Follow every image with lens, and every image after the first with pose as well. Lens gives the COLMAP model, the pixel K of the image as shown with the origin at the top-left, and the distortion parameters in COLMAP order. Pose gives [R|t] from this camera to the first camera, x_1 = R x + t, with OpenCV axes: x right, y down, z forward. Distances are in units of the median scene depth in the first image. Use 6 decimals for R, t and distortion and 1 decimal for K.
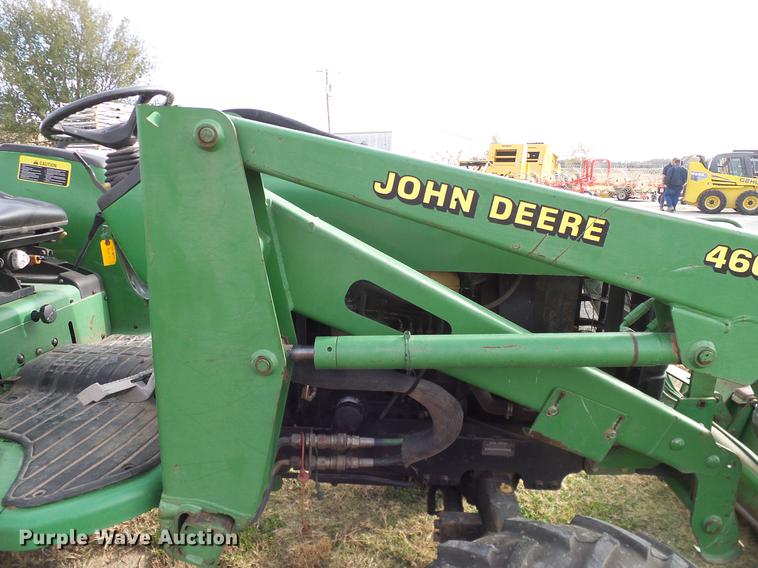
lens RADIAL K [[511.7, 0, 374.2], [0, 511.7, 293.9], [0, 0, 1]] dist [0.000355, -0.000835]
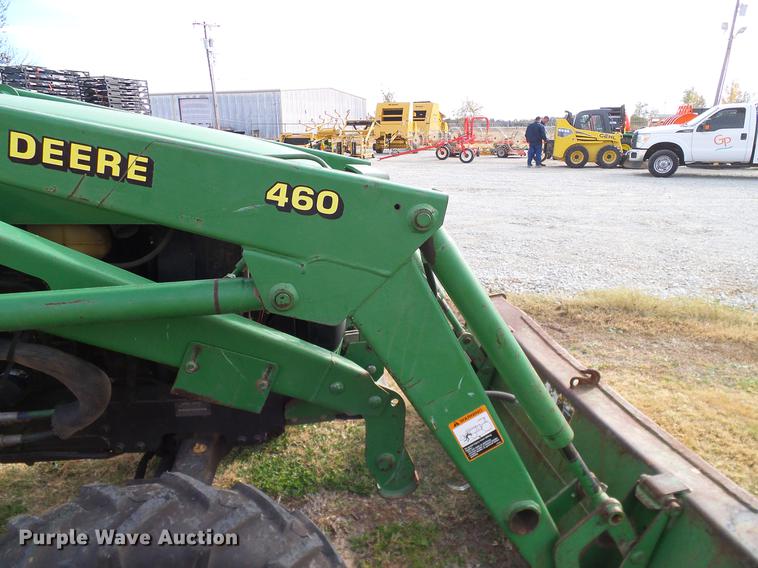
lens RADIAL K [[508.2, 0, 379.0], [0, 508.2, 284.0], [0, 0, 1]] dist [0.024941, -0.022432]
pose [[0.985501, -0.057708, 0.159551, 0.476216], [0.049225, 0.997181, 0.056624, 0.034196], [-0.162369, -0.047950, 0.985564, 0.012405]]
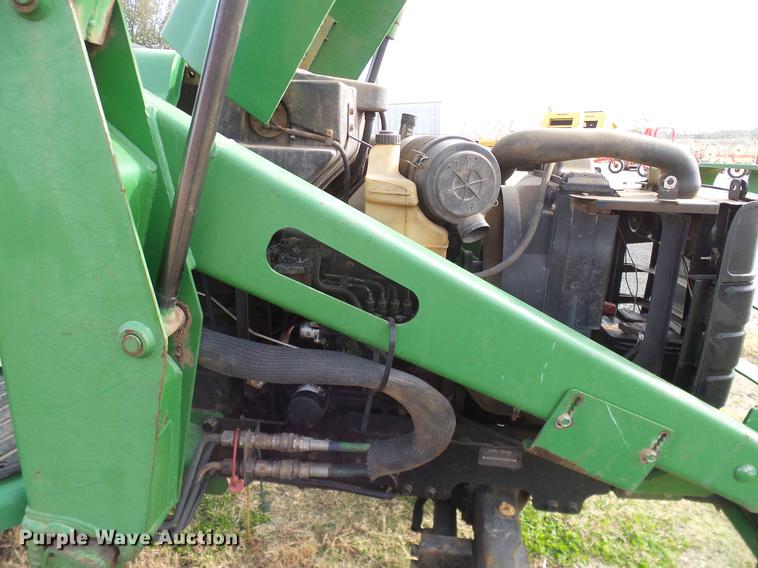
lens RADIAL K [[508.2, 0, 379.0], [0, 508.2, 284.0], [0, 0, 1]] dist [0.024941, -0.022432]
pose [[0.995727, 0.023511, -0.089304, 0.131081], [-0.020957, 0.999347, 0.029432, 0.020924], [0.089938, -0.027434, 0.995569, 0.237950]]
